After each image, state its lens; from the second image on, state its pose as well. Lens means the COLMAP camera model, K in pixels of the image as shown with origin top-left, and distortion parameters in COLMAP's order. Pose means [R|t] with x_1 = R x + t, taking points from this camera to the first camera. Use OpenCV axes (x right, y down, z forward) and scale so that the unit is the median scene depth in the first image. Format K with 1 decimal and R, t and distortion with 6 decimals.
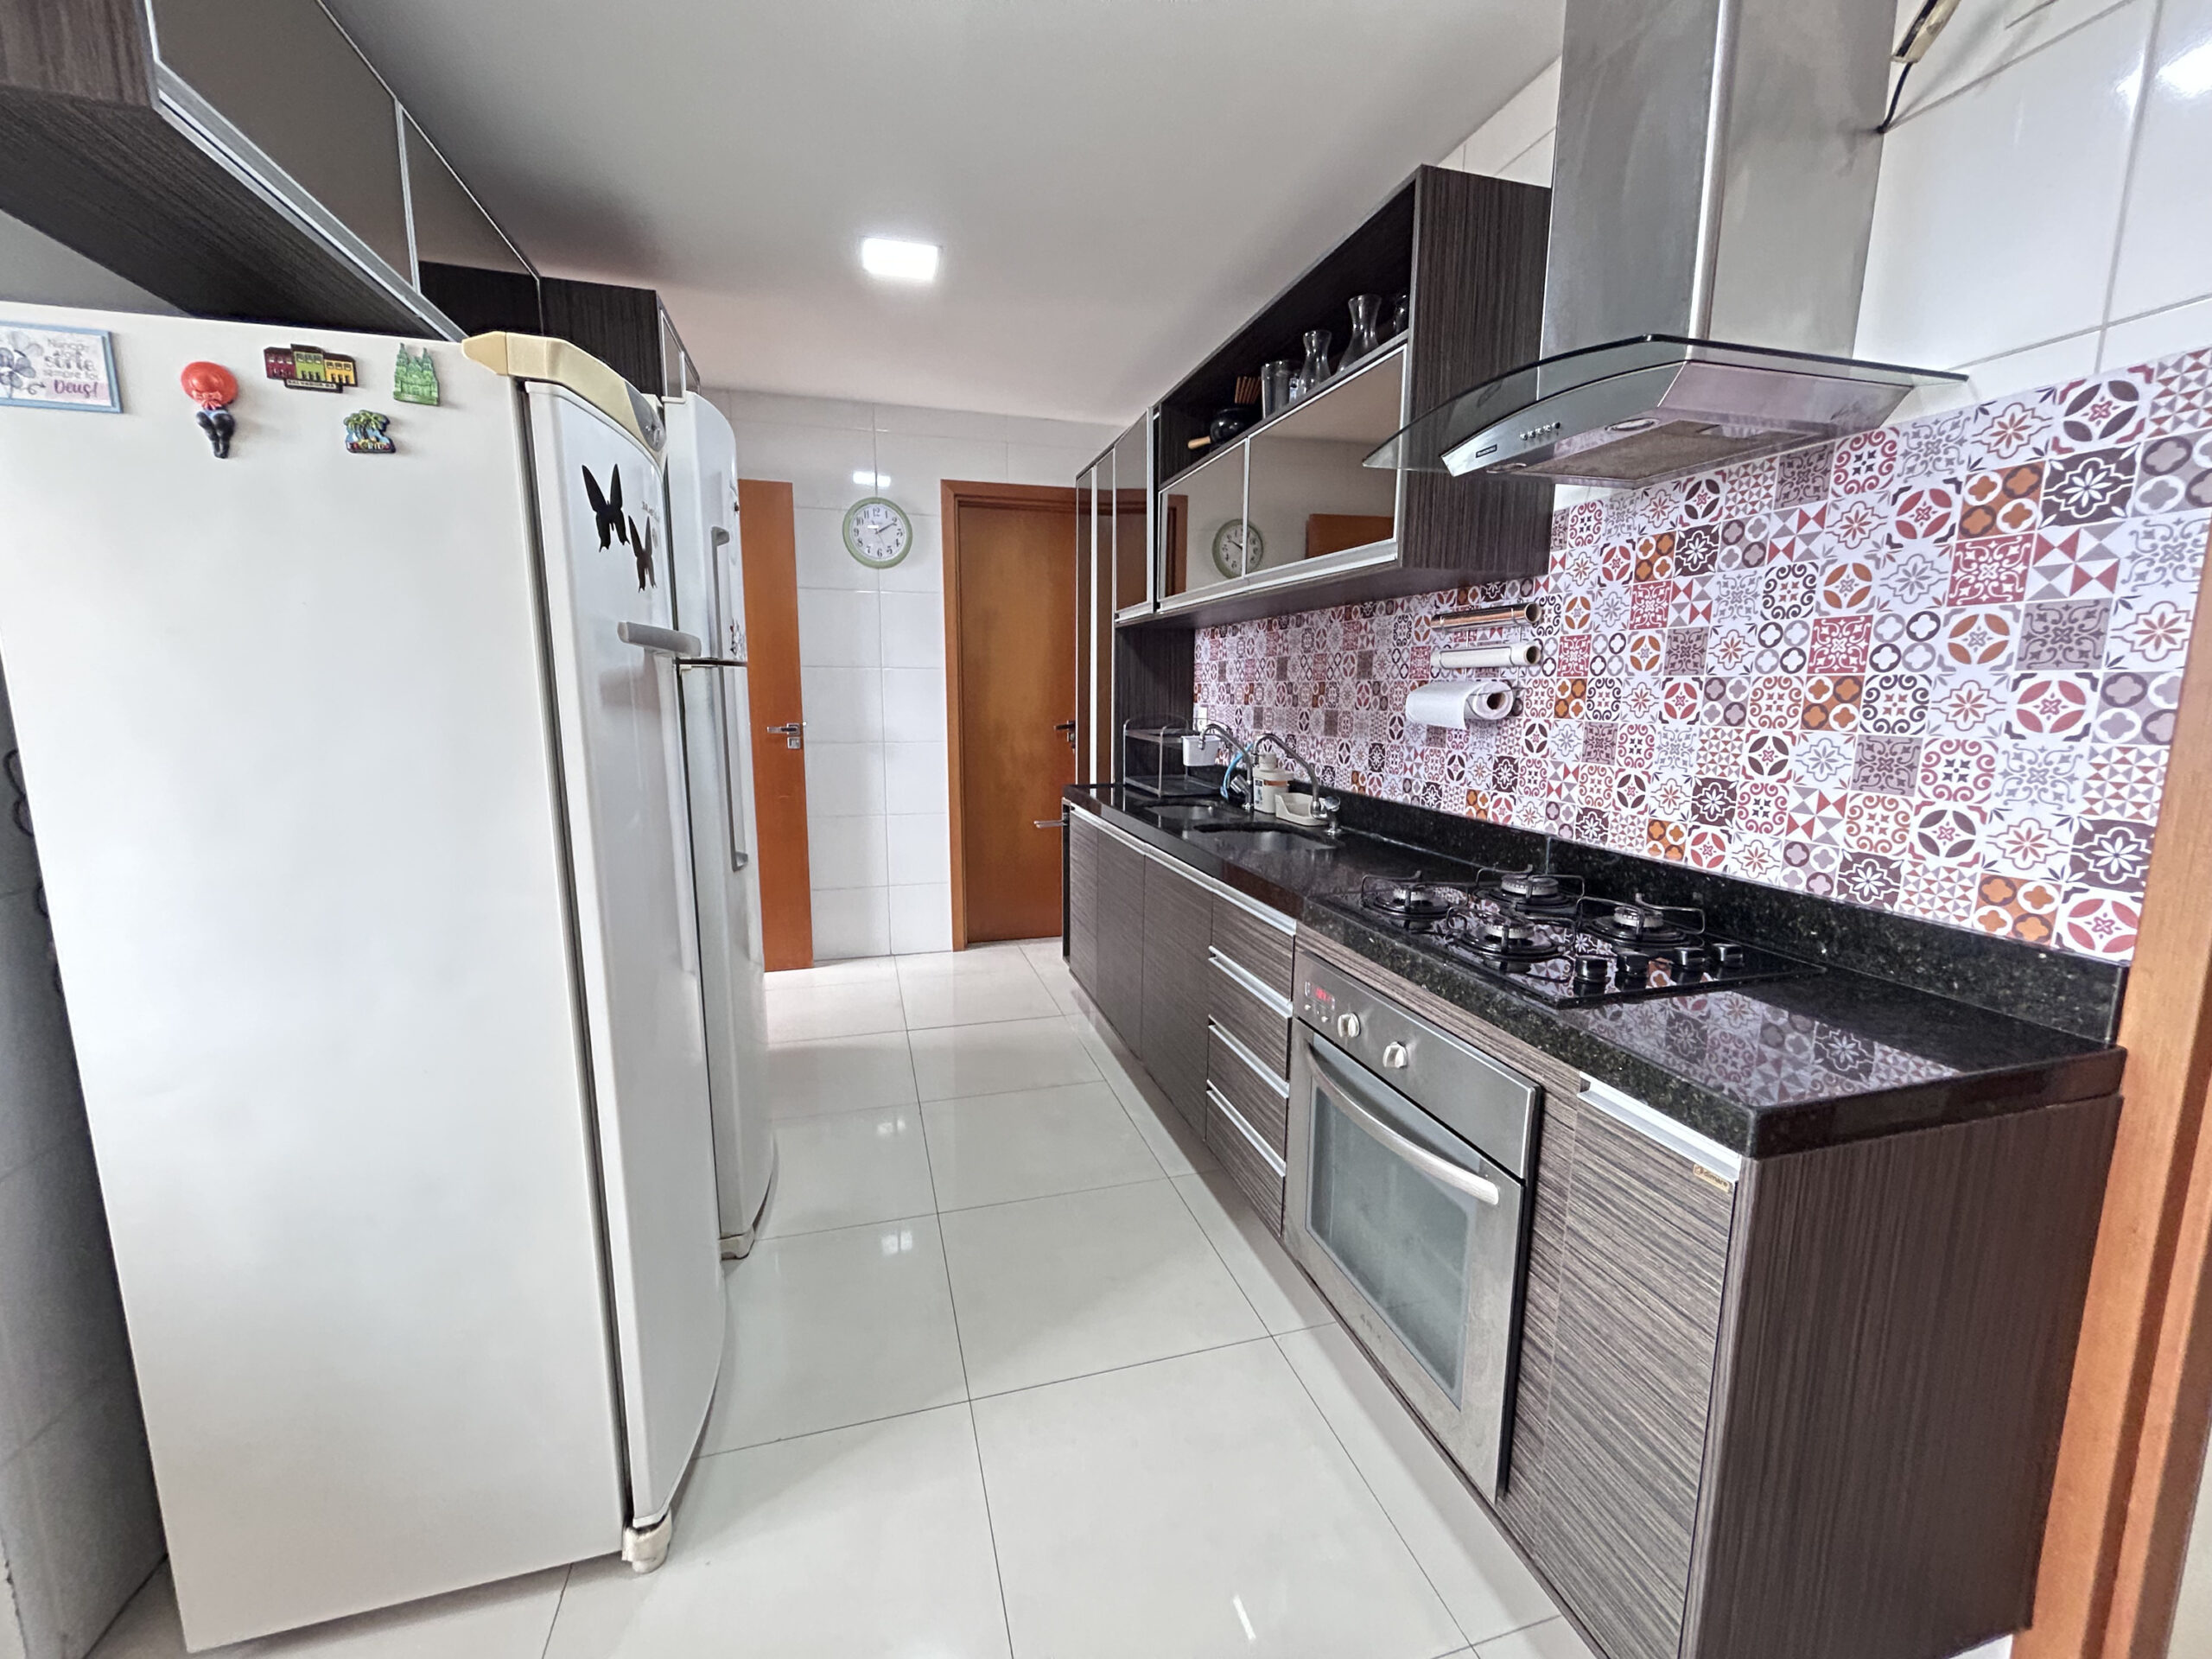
lens RADIAL K [[894.2, 0, 1109.7], [0, 894.2, 822.2], [0, 0, 1]] dist [-0.000977, 0.001182]
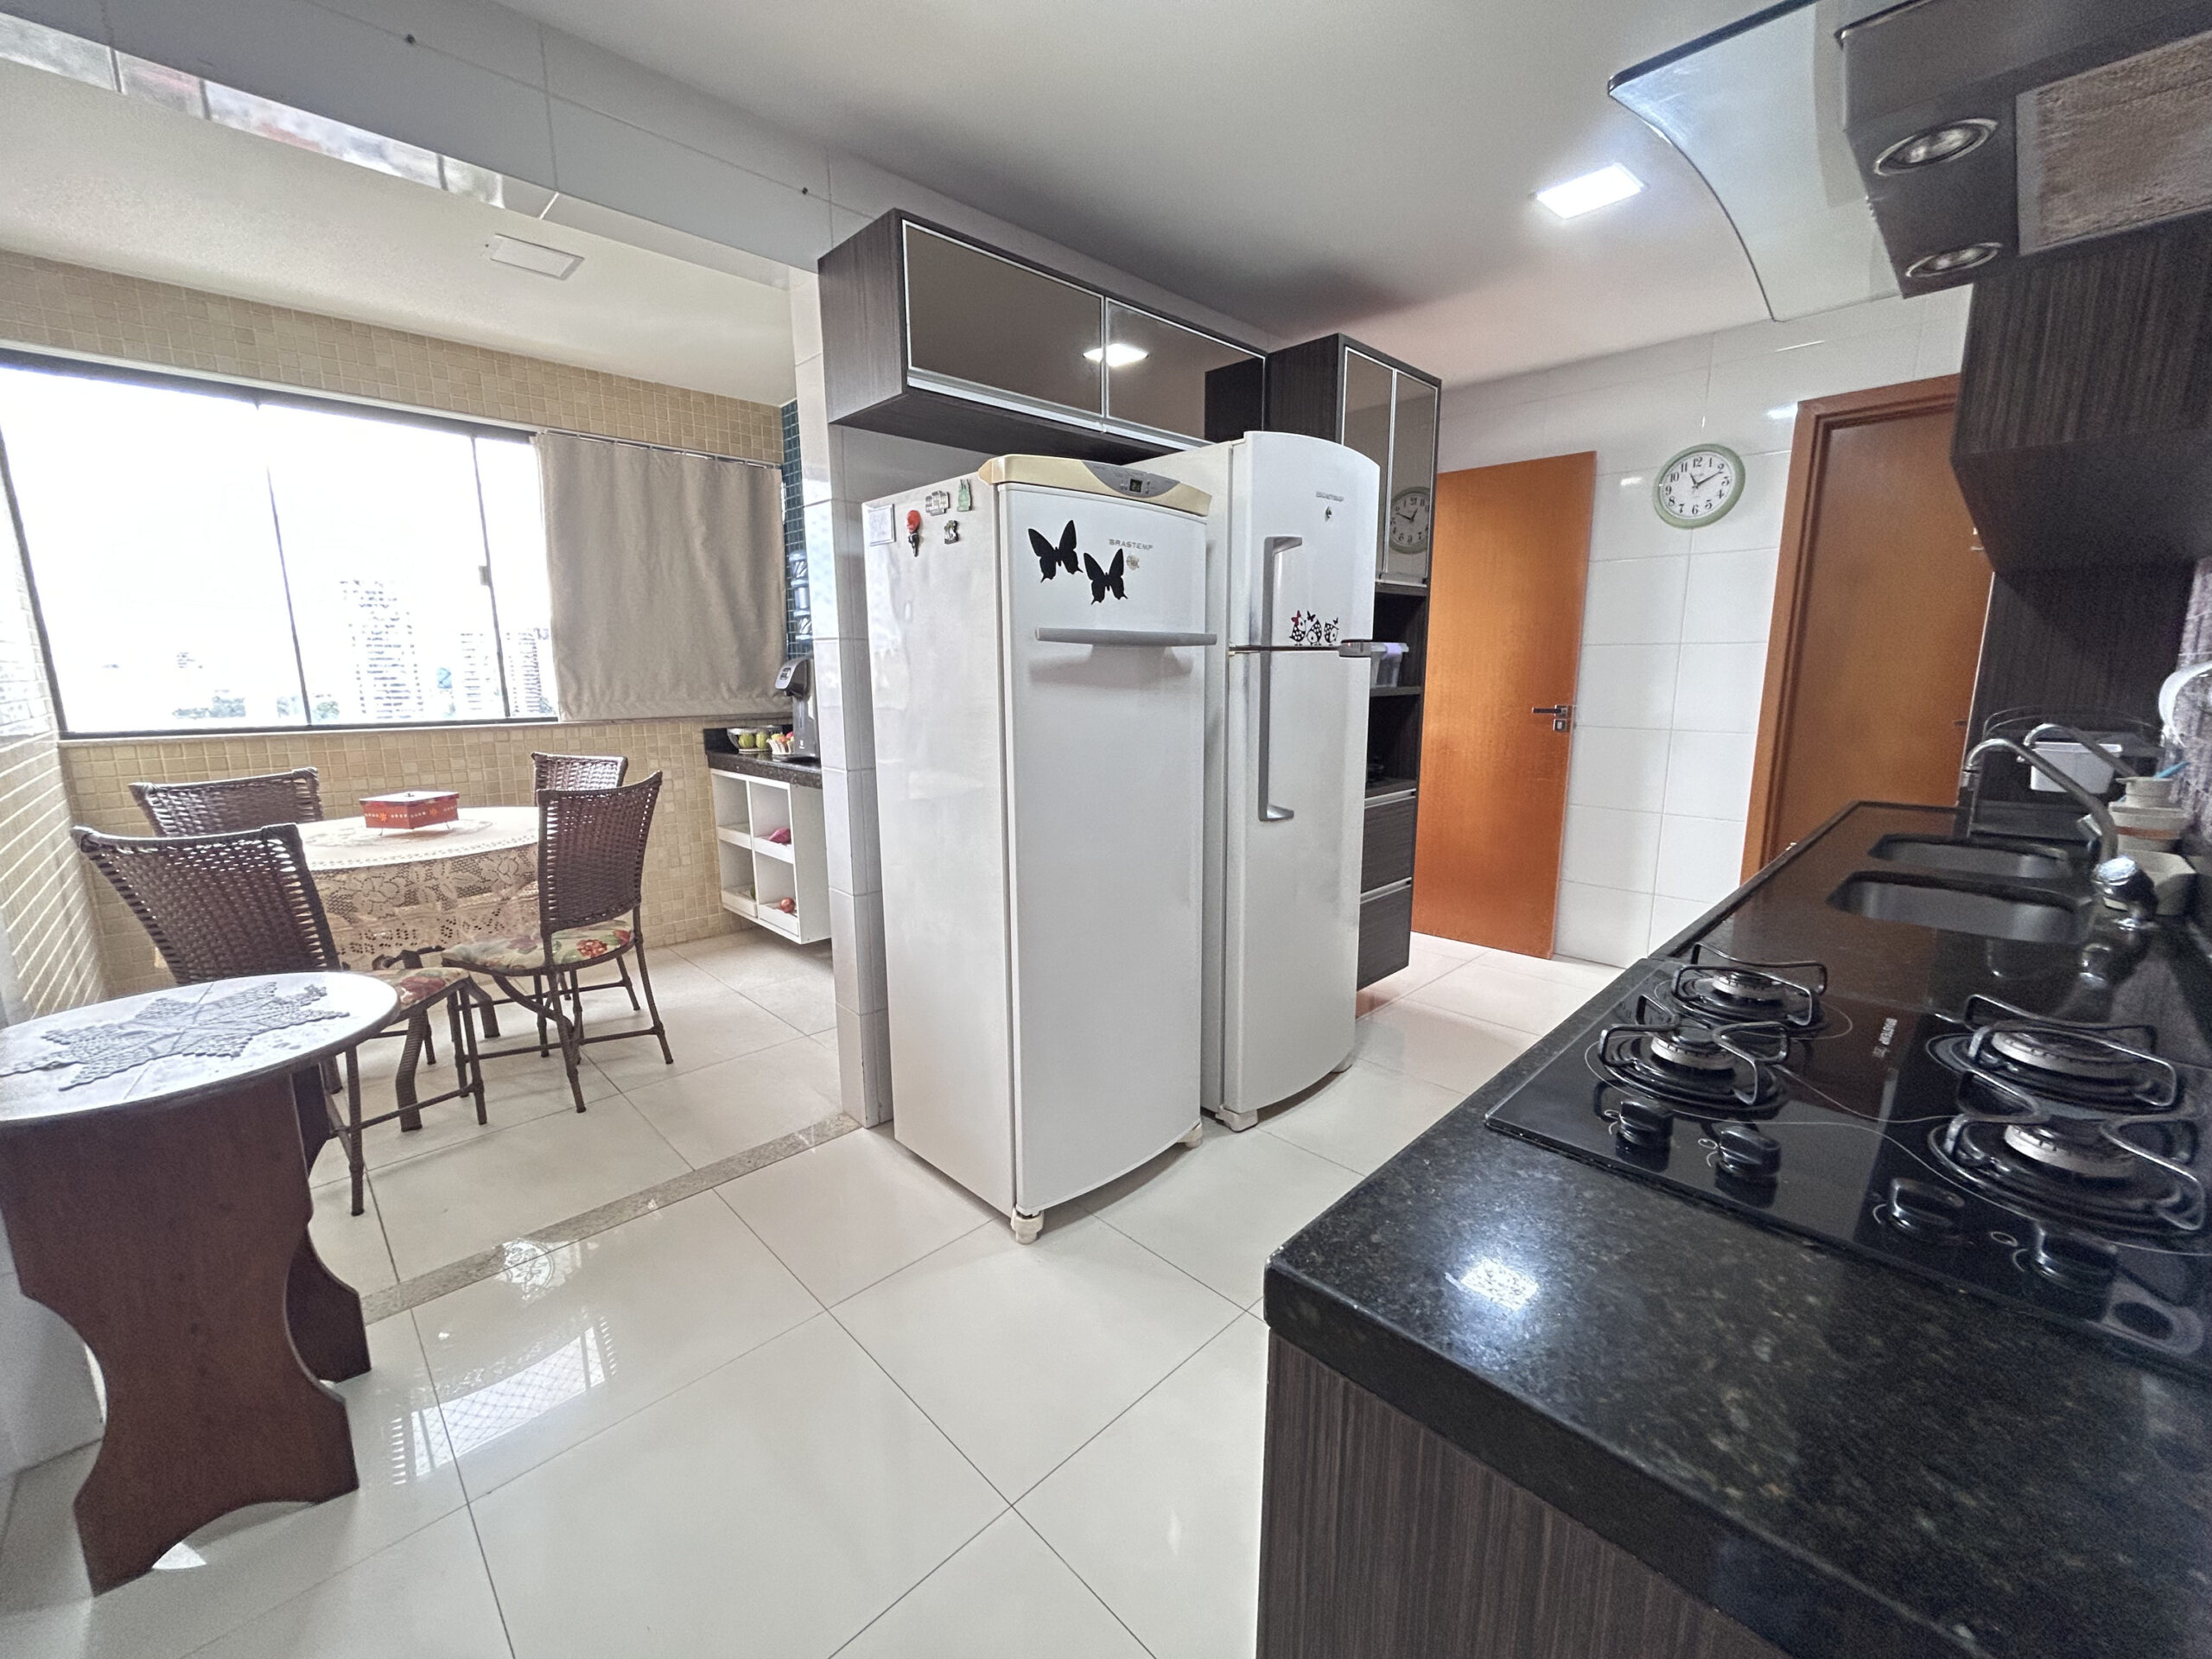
lens RADIAL K [[894.2, 0, 1112.8], [0, 894.2, 826.9], [0, 0, 1]] dist [-0.000977, 0.001182]
pose [[0.483156, 0.147544, -0.863013, 0.802810], [-0.124743, 0.987243, 0.098946, -0.047906], [0.866602, 0.059849, 0.495397, 0.330397]]
